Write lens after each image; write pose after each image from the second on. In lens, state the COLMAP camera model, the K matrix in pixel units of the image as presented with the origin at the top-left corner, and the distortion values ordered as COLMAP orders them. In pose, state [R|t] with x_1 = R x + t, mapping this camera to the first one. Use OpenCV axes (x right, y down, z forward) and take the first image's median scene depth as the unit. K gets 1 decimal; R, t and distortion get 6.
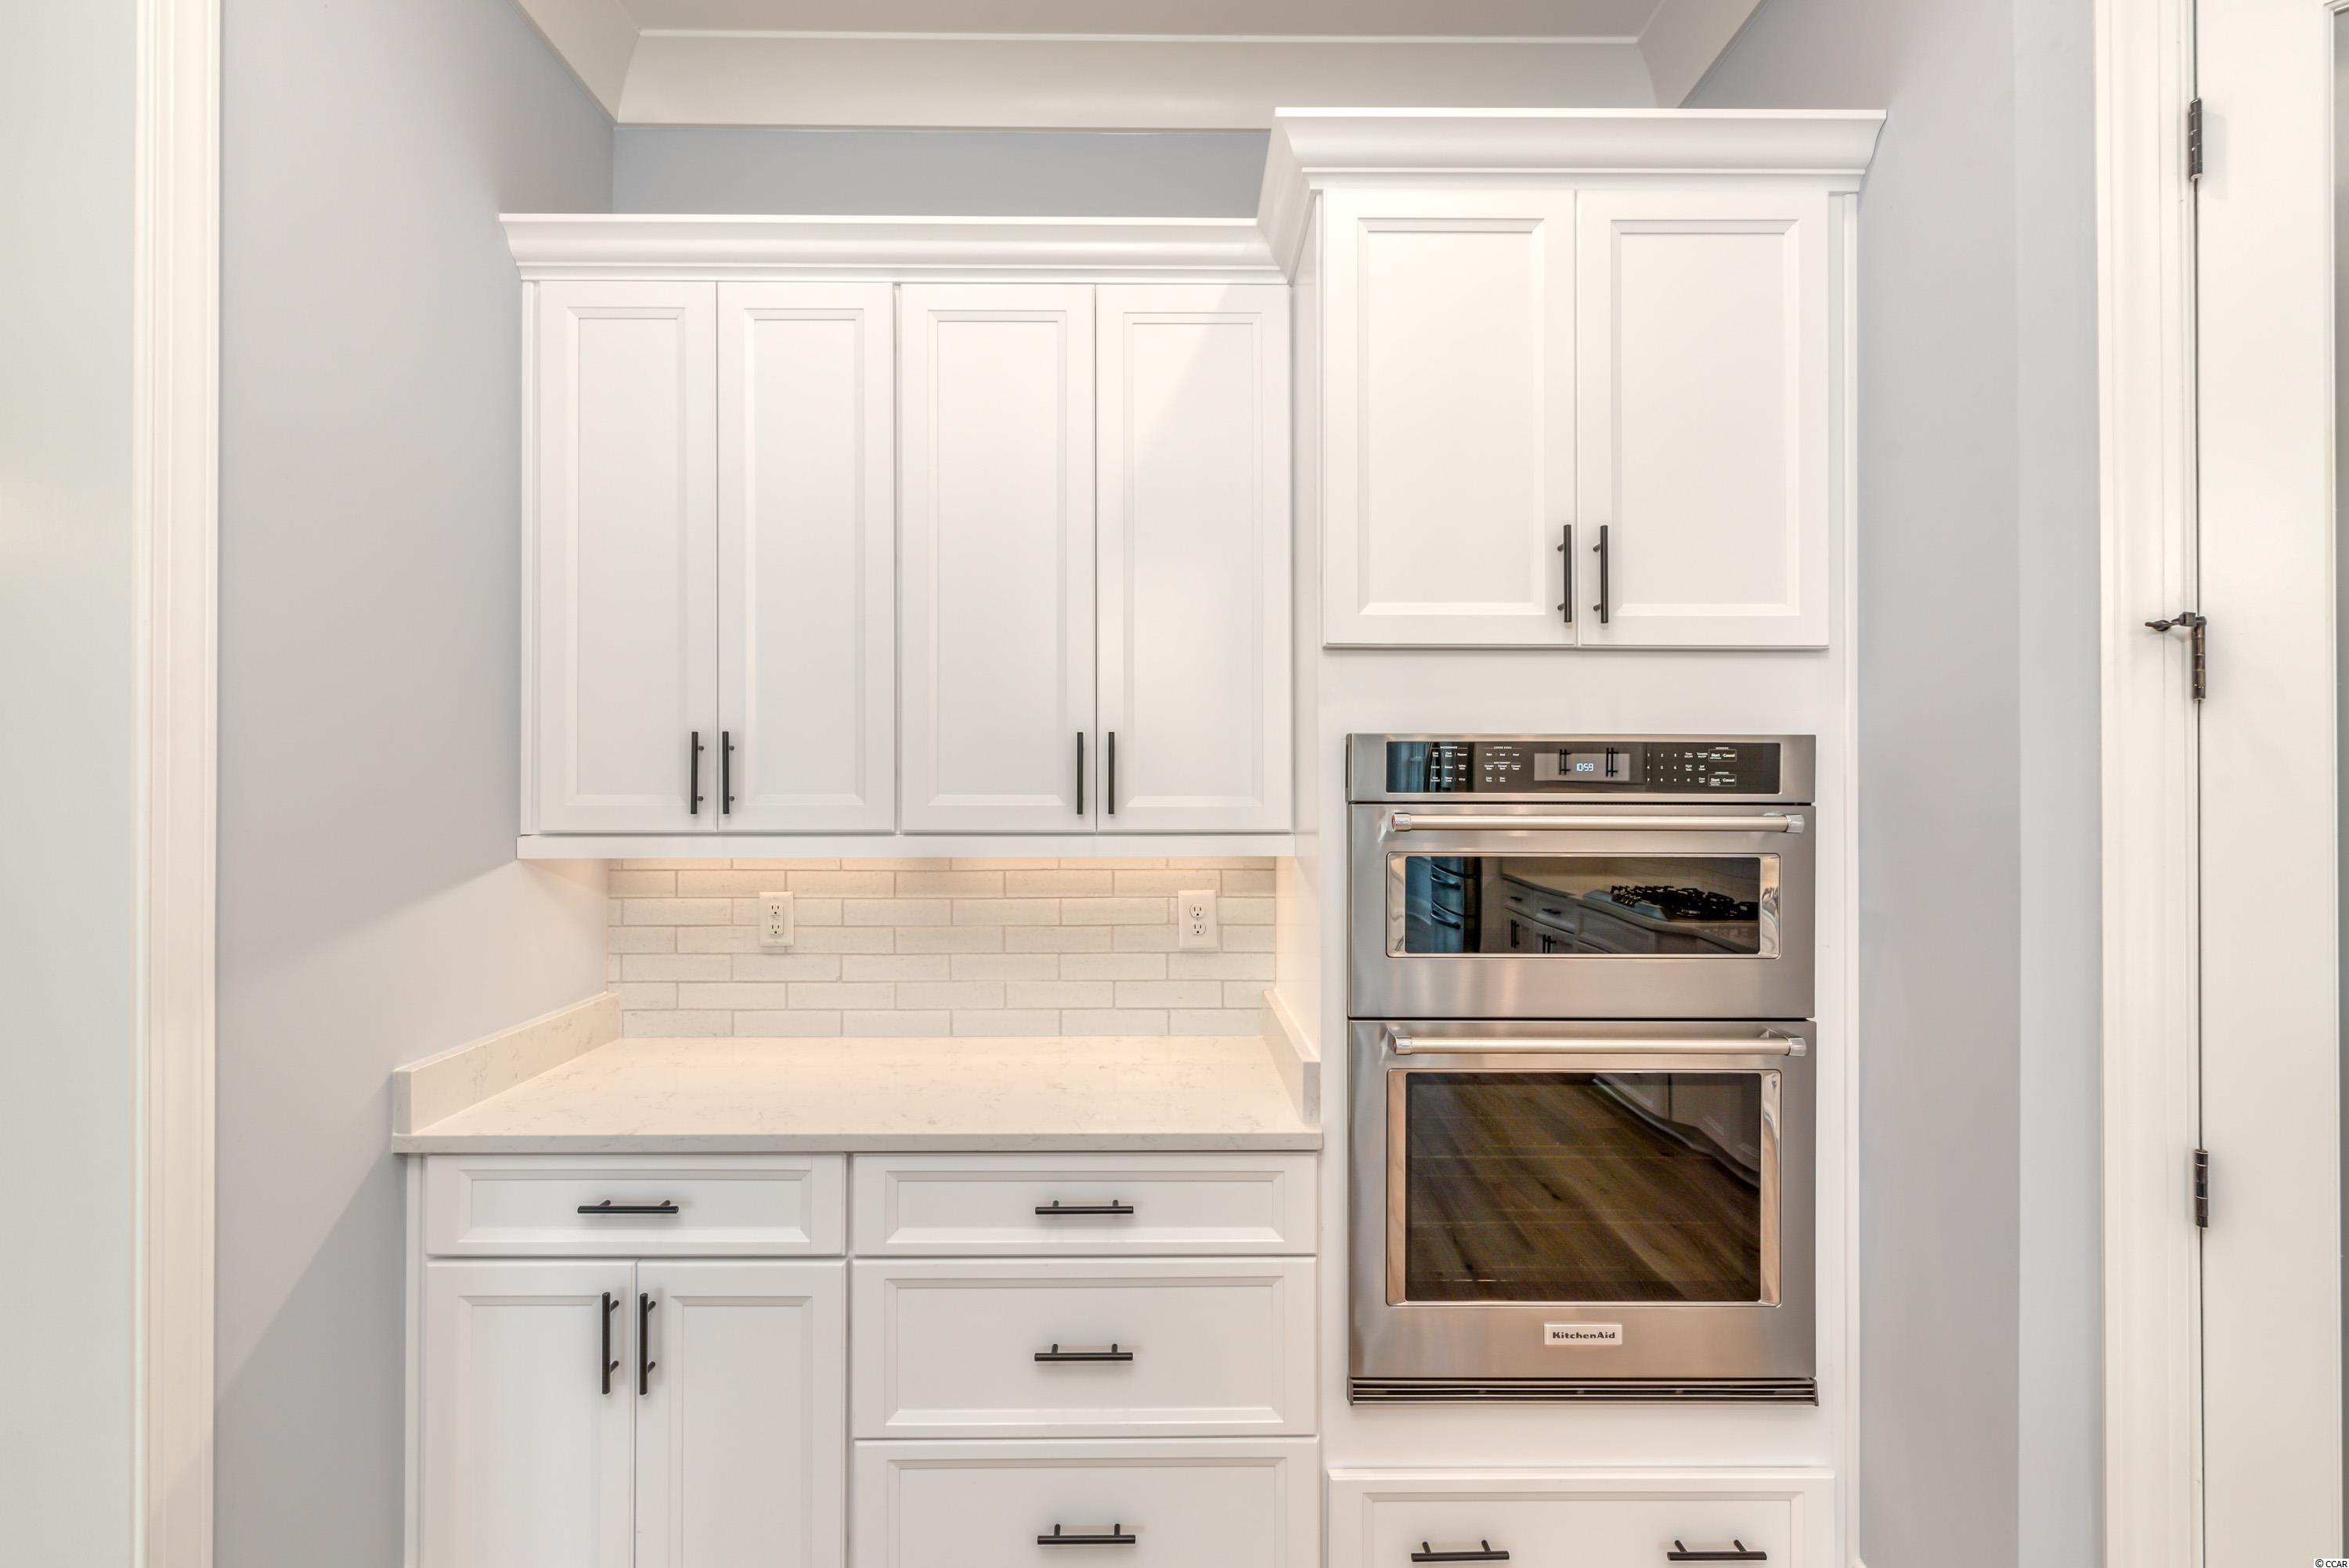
lens RADIAL K [[942.7, 0, 1170.5], [0, 942.7, 814.0], [0, 0, 1]] dist [-0.017049, -0.000008]
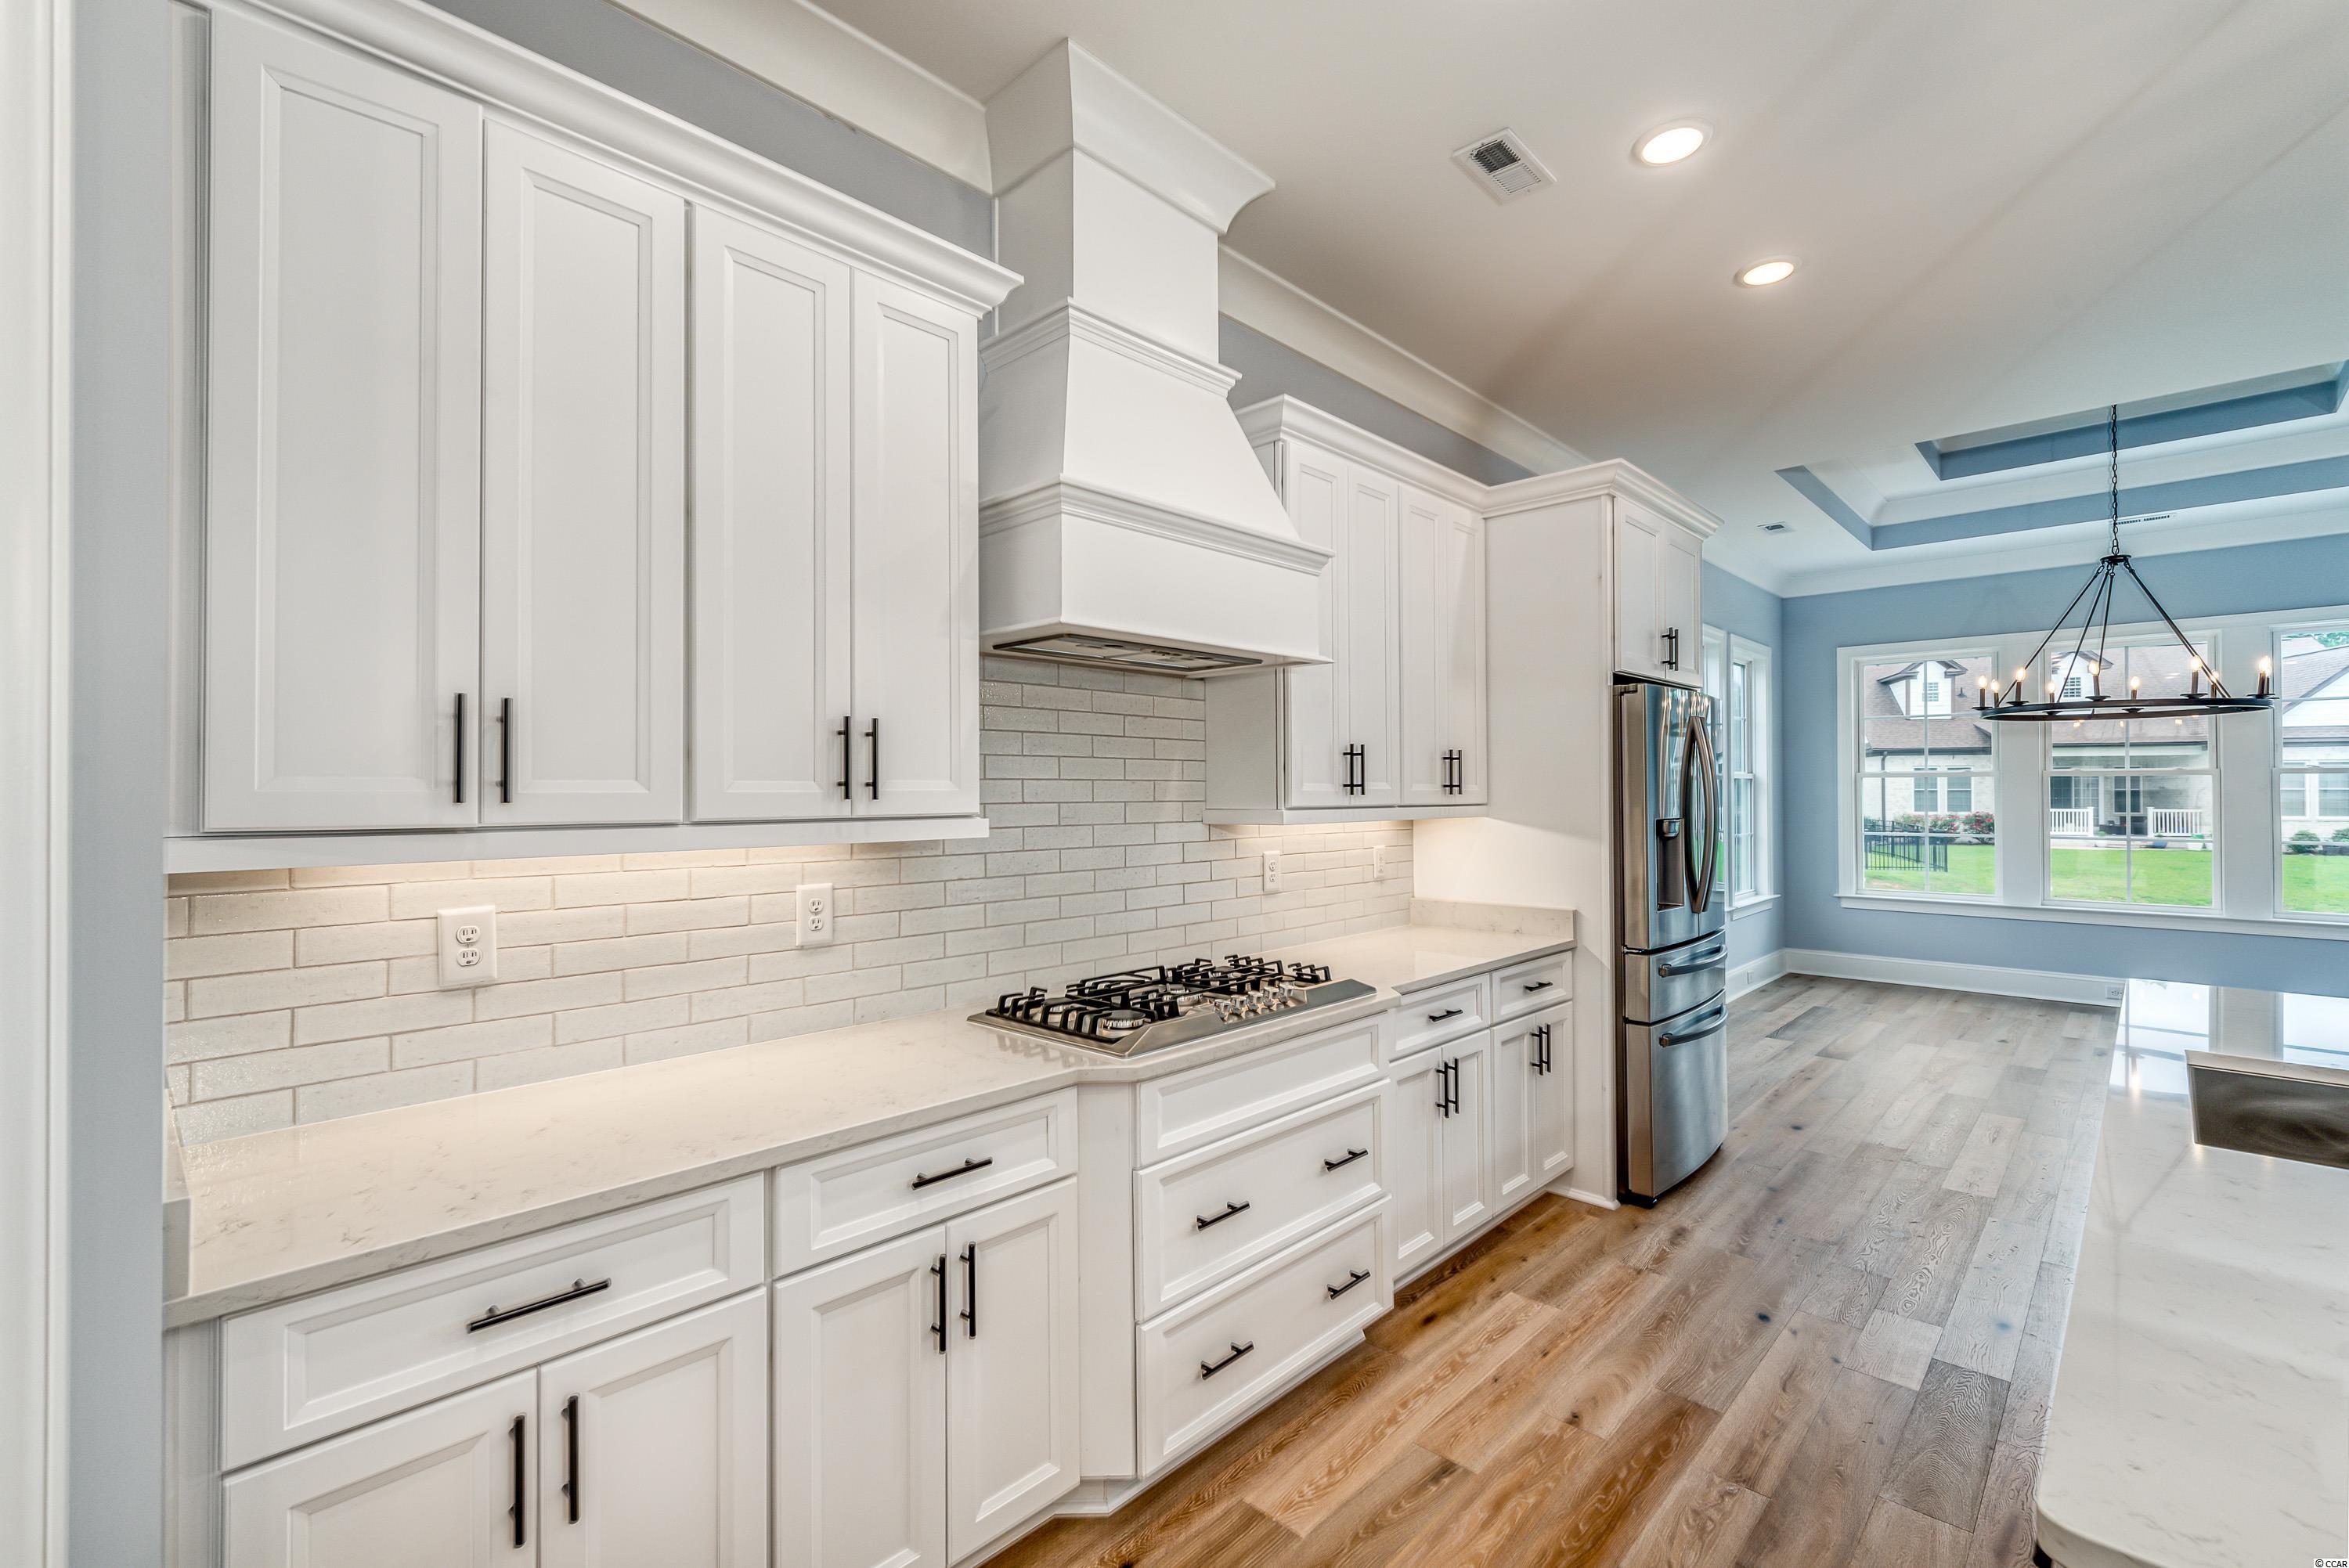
lens RADIAL K [[1063.4, 0, 1174.5], [0, 1063.4, 784.0], [0, 0, 1]] dist [0.002458, 0.000230]
pose [[0.701182, 0.000577, 0.712983, -0.708989], [0.009341, 0.999906, -0.009997, -0.002564], [-0.712922, 0.013670, 0.701111, -0.022196]]
